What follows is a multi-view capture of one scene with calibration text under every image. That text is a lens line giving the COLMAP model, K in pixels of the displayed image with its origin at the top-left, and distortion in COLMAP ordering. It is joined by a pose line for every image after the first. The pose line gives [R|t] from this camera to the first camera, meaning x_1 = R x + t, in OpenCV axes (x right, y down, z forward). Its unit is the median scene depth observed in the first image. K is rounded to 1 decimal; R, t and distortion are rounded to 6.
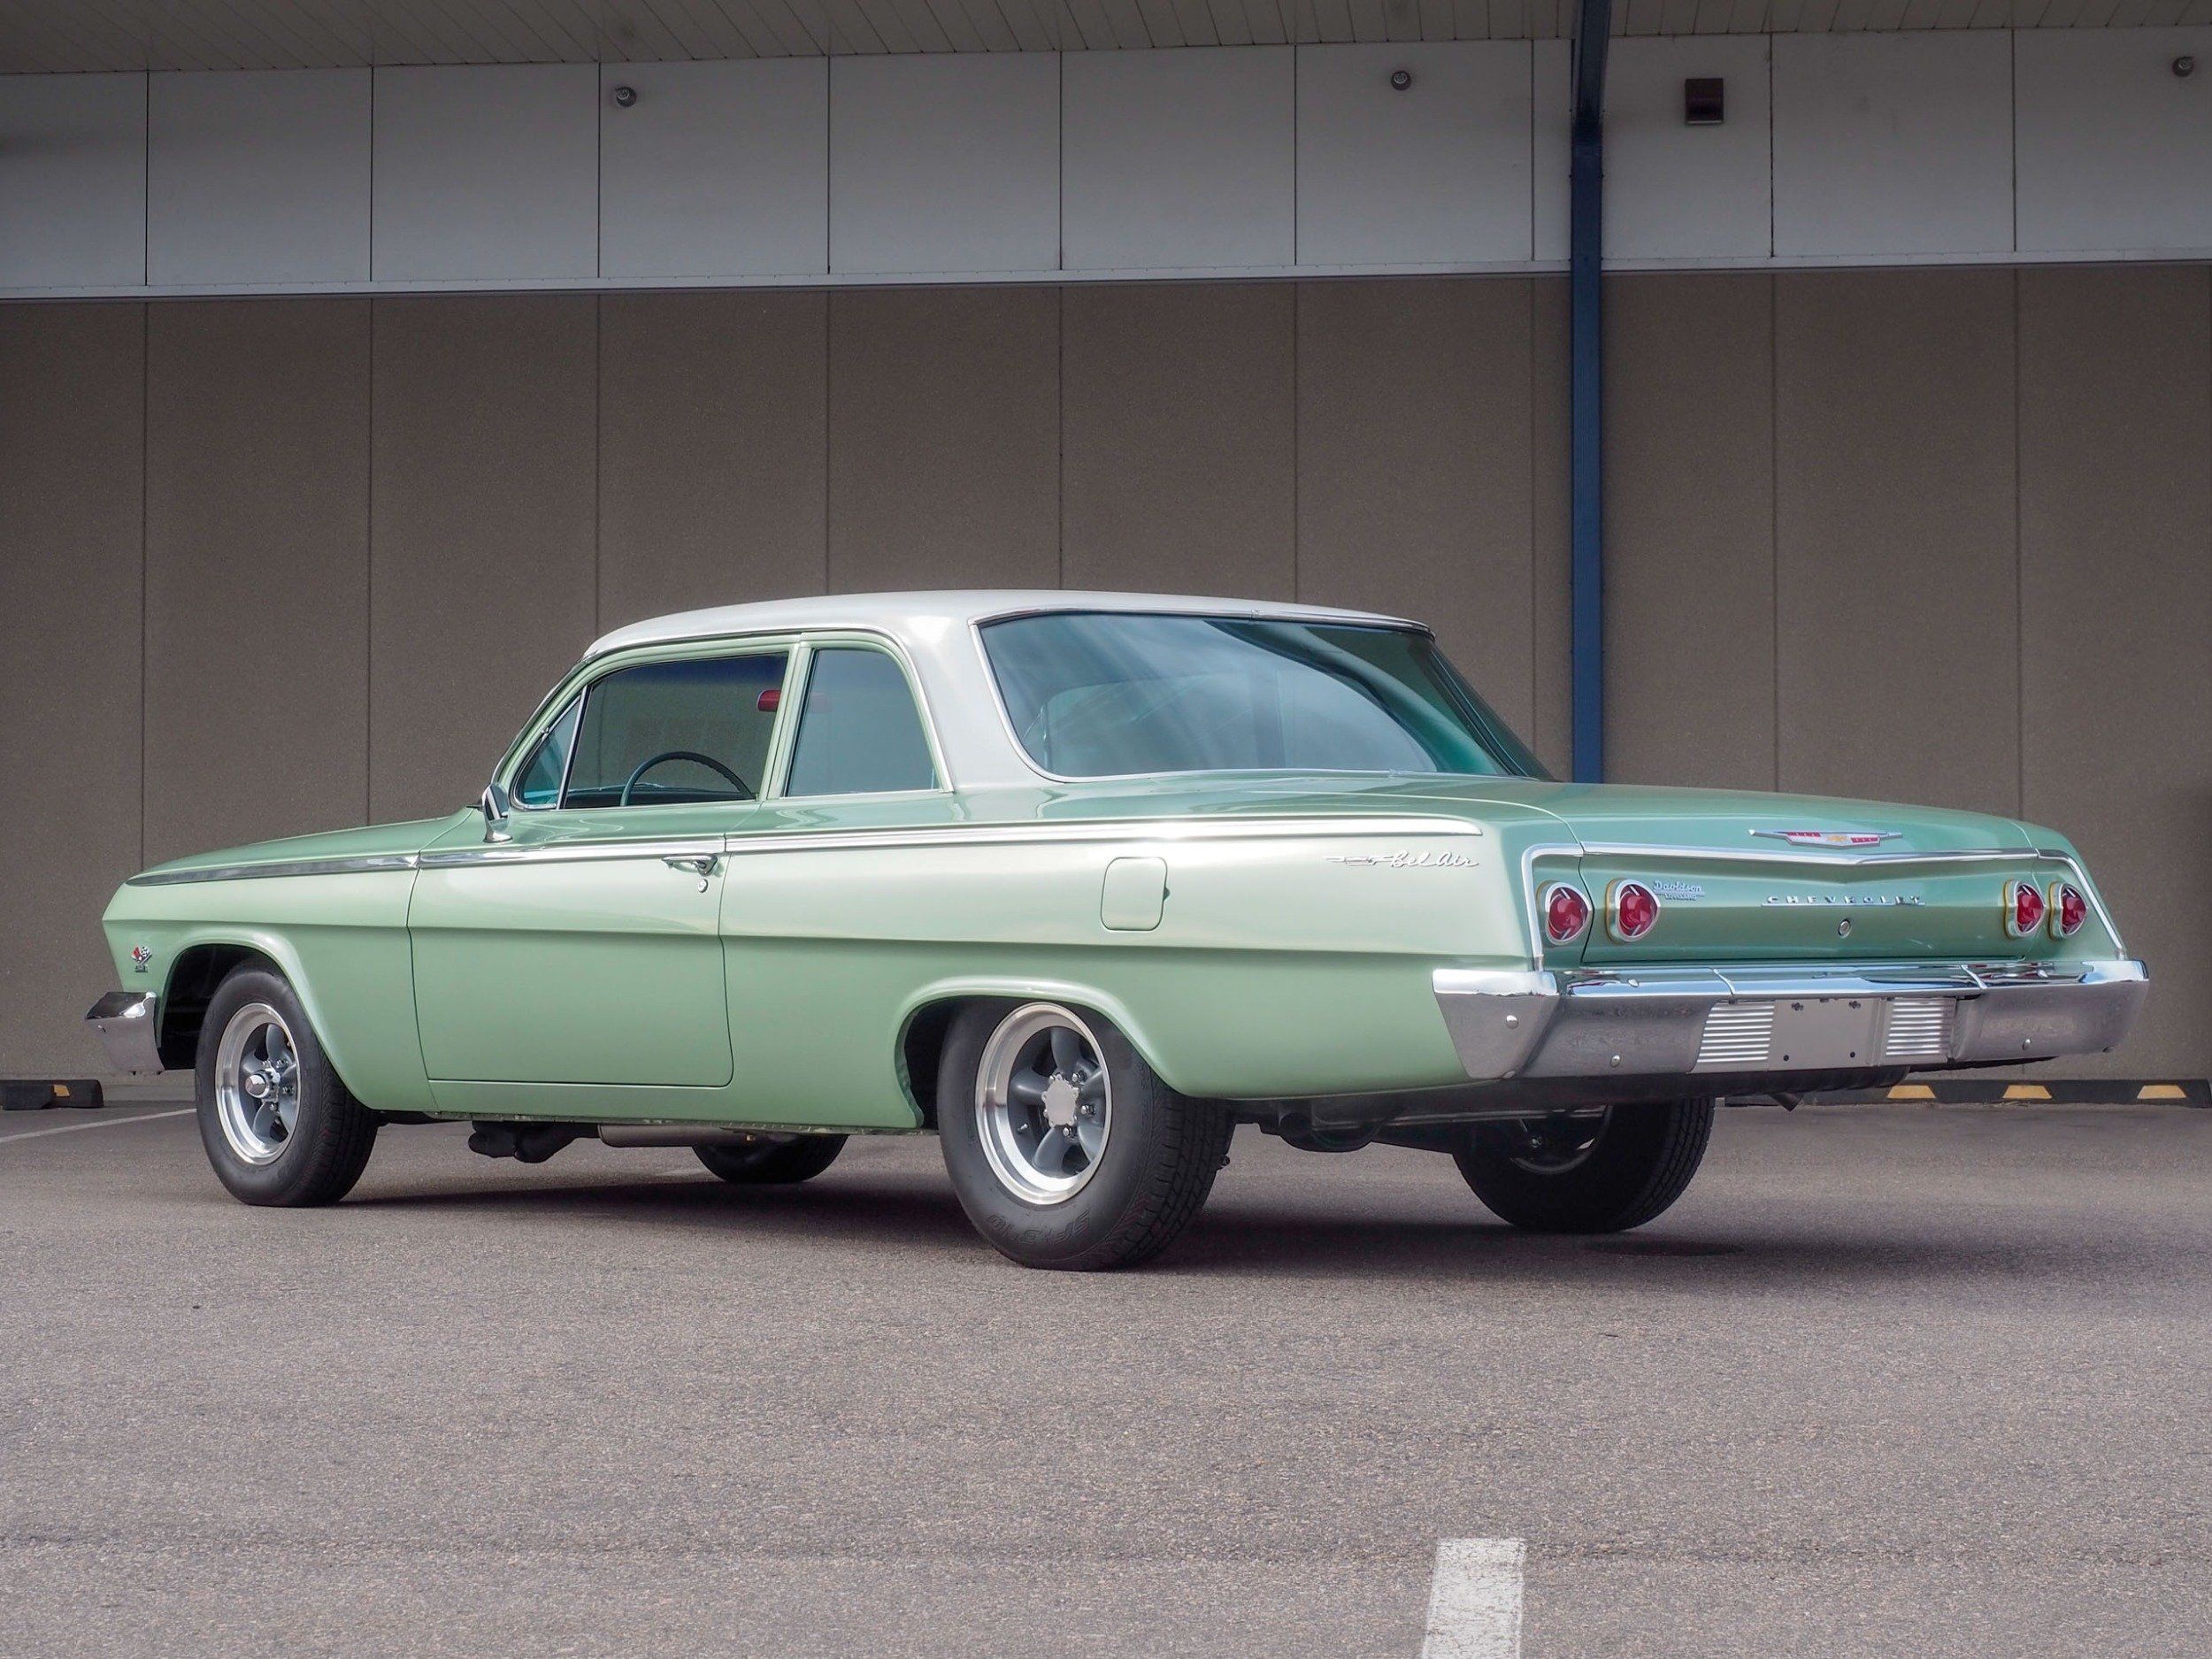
lens RADIAL K [[4231.4, 0, 1073.1], [0, 4231.4, 884.6], [0, 0, 1]] dist [-0.004614, -0.012101]
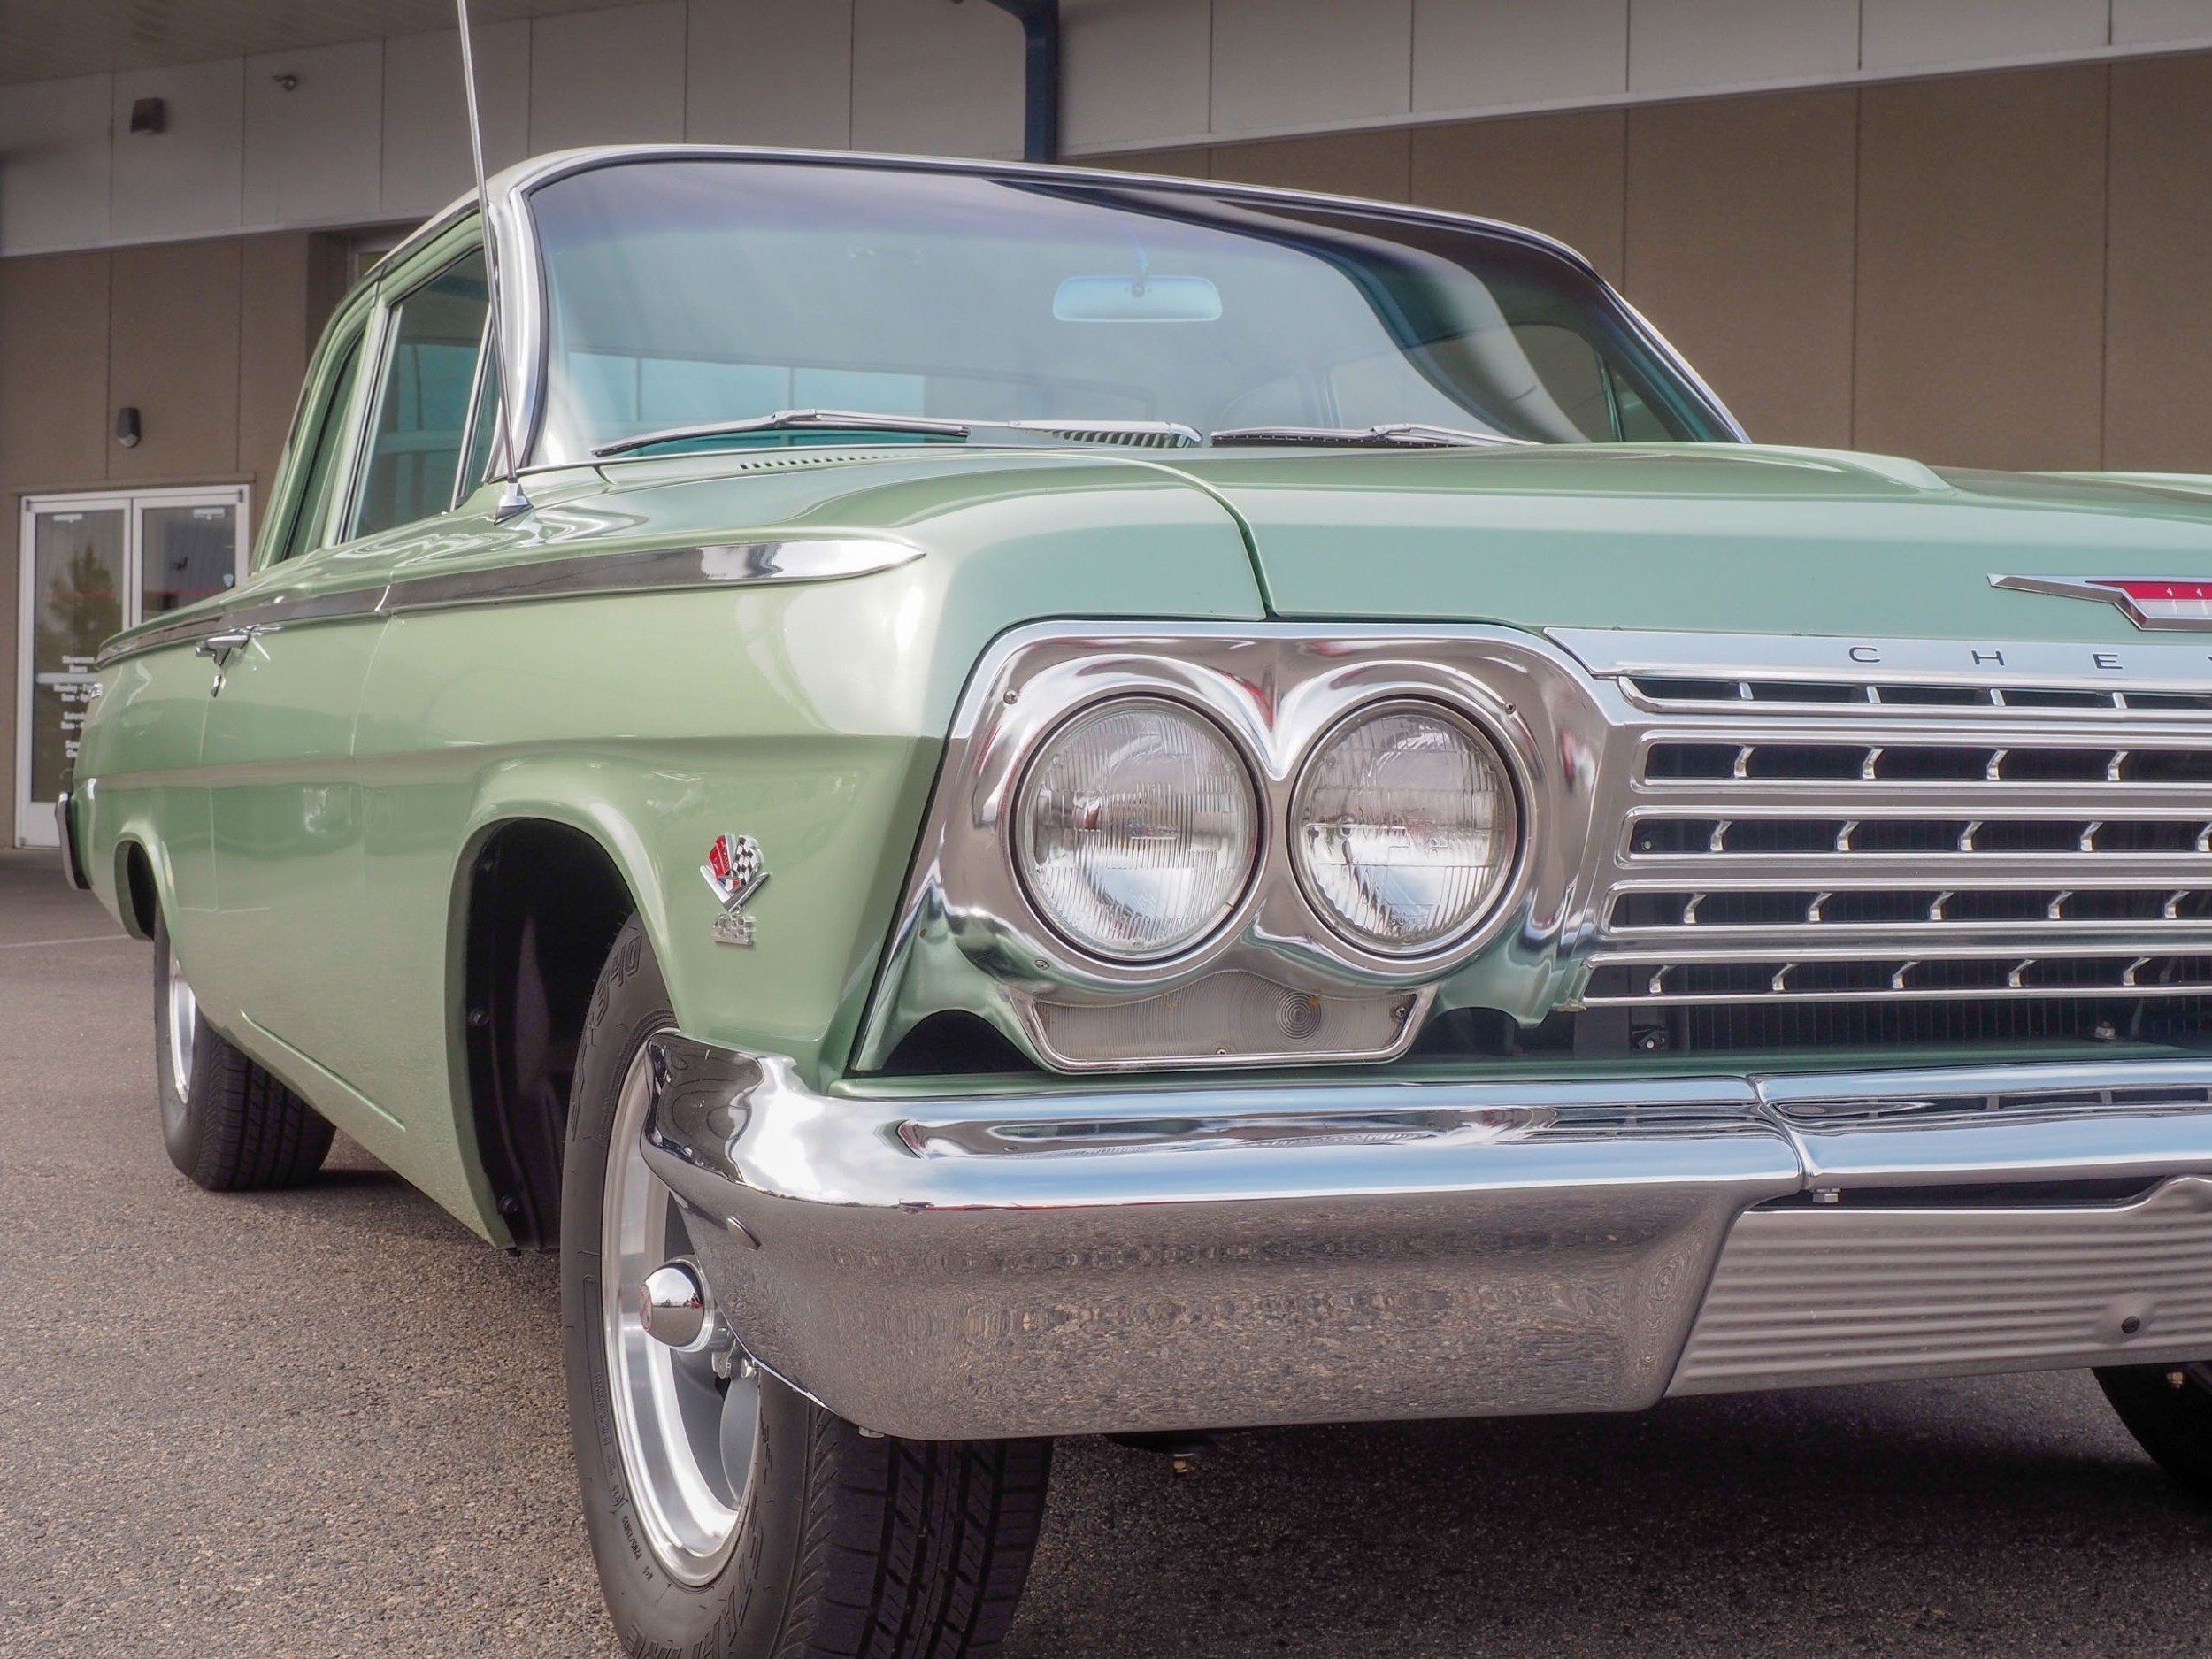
lens RADIAL K [[3070.8, 0, 1106.0], [0, 3070.8, 829.5], [0, 0, 1]] dist [0.008155, -0.059057]
pose [[0.923011, 0.020055, -0.384250, 0.121952], [-0.004510, 0.999136, 0.041315, 0.000200], [0.384747, -0.036401, 0.922304, 0.618577]]
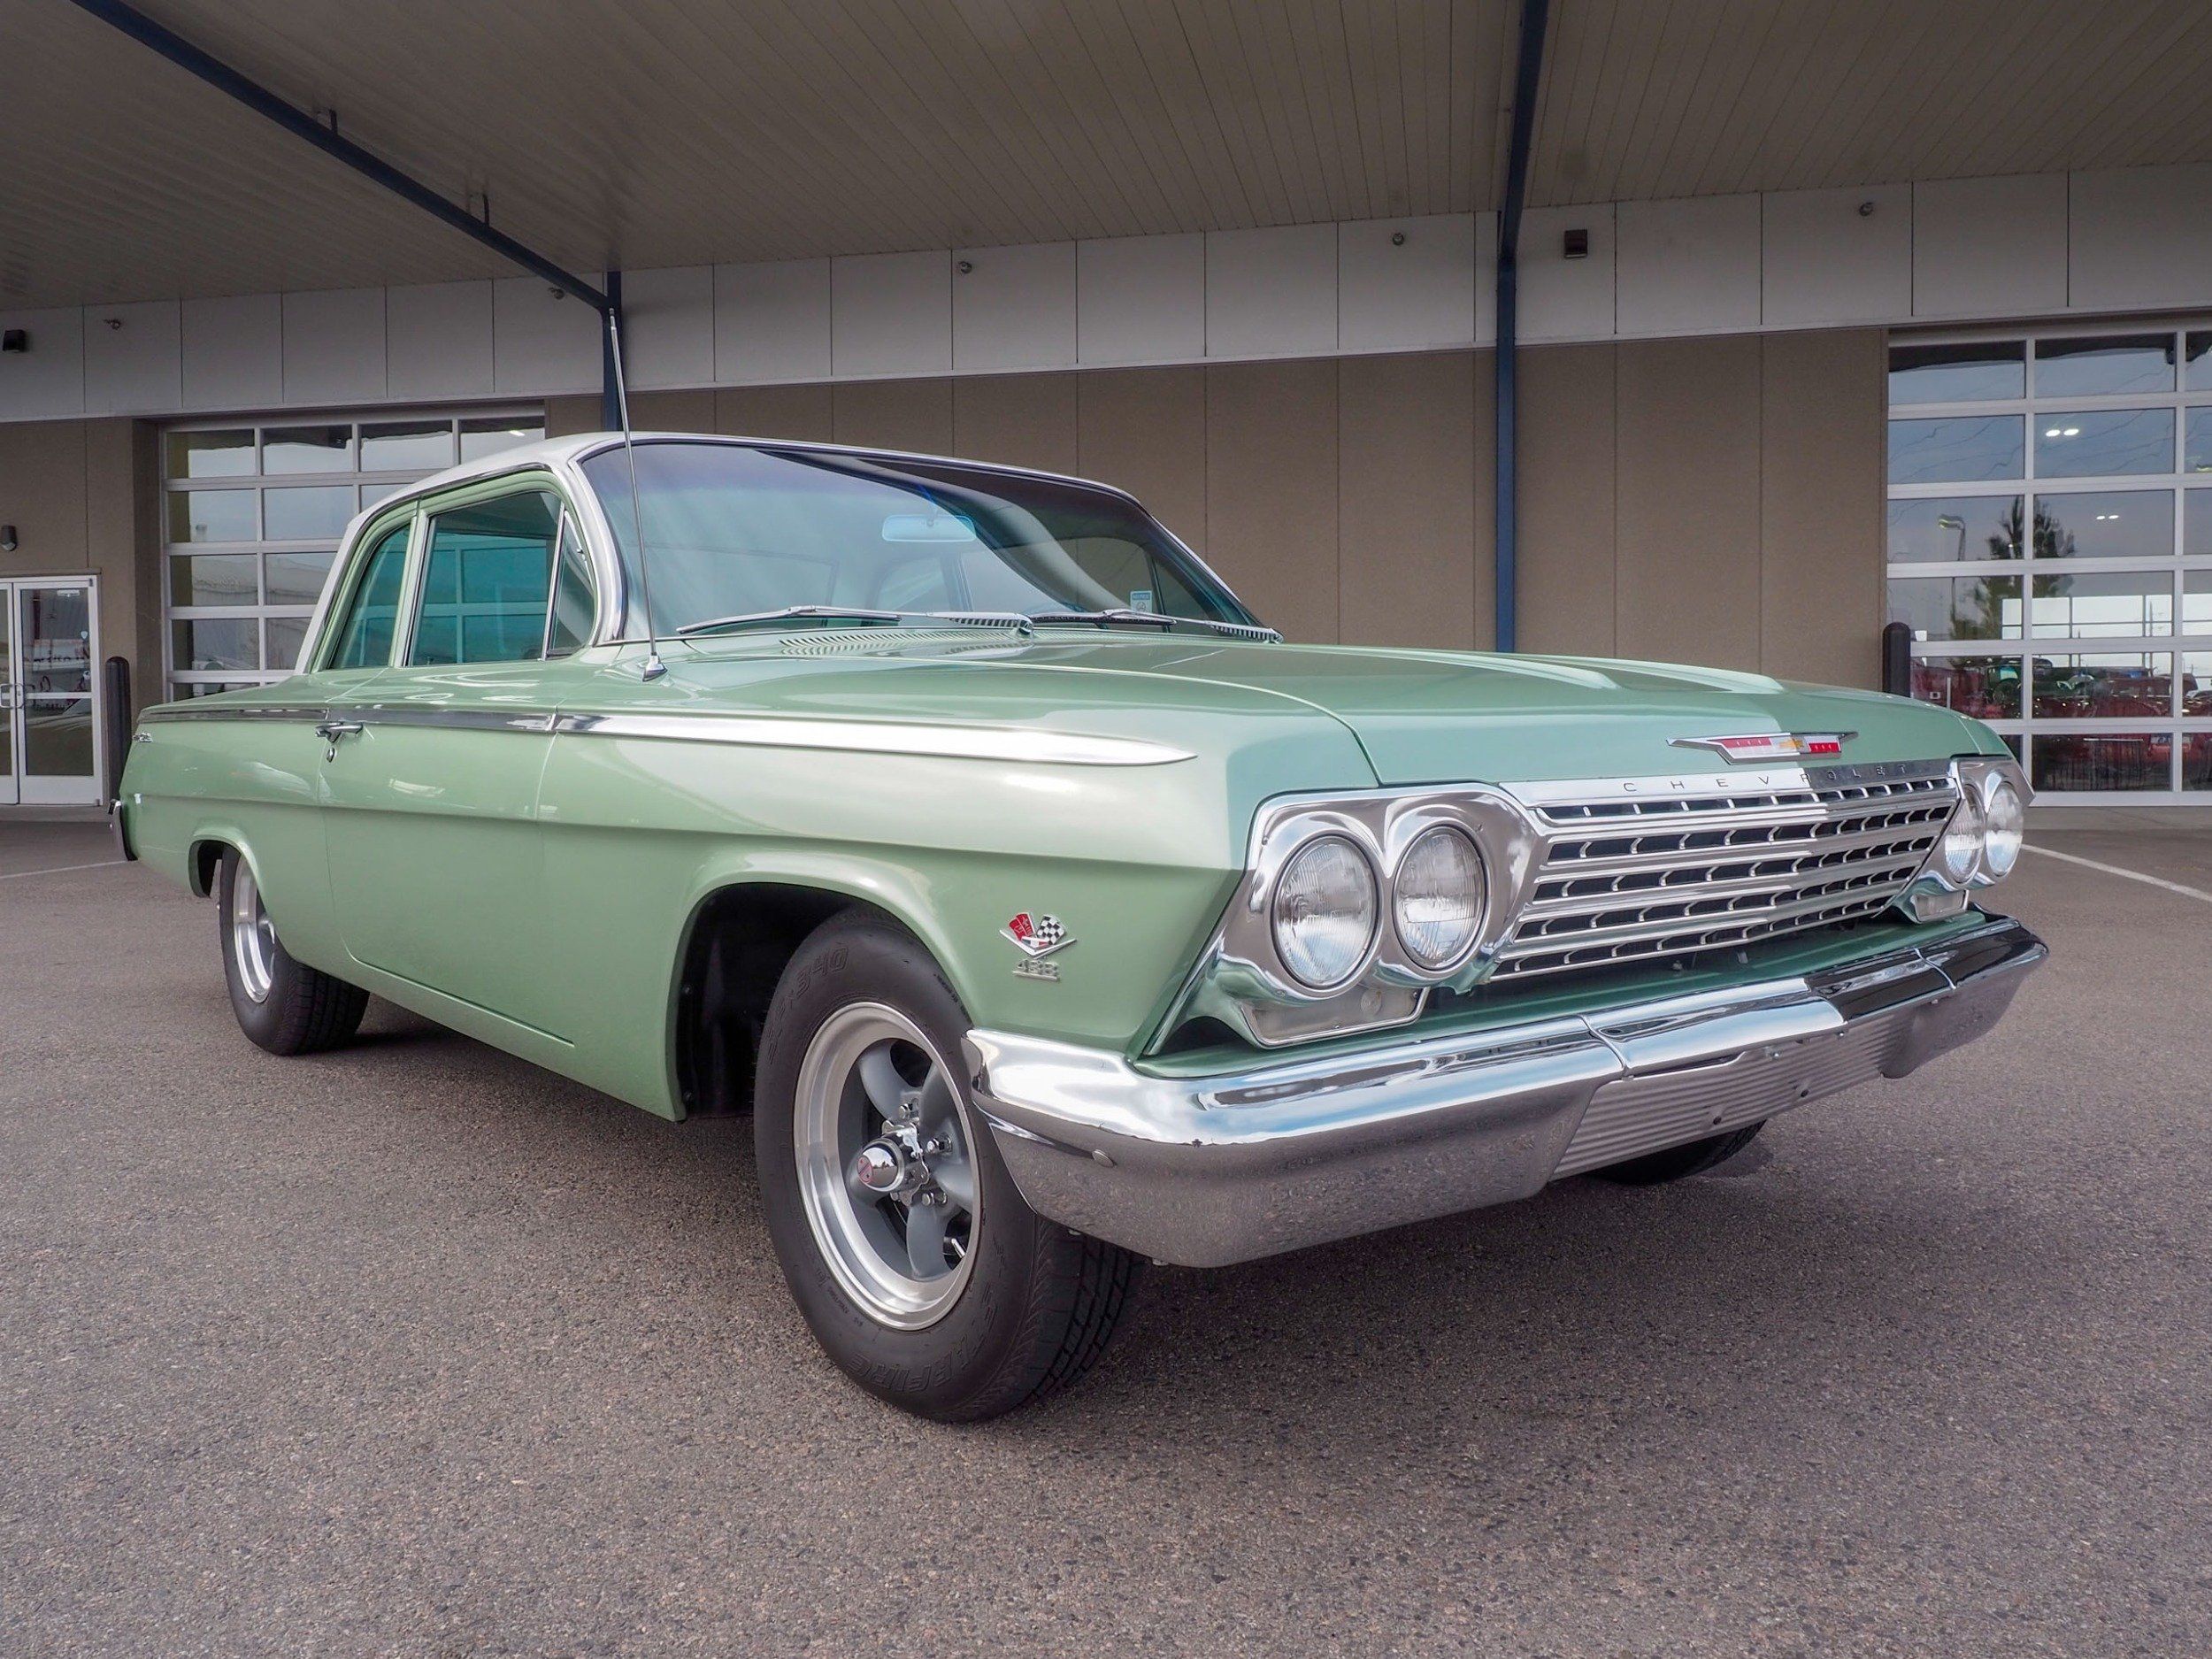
lens RADIAL K [[1663.0, 0, 1097.8], [0, 1663.0, 801.8], [0, 0, 1]] dist [0.004470, 0.002530]
pose [[0.994813, -0.003150, -0.101673, 0.049137], [0.010388, 0.997441, 0.070737, -0.015854], [0.101190, -0.071426, 0.992300, 0.614202]]
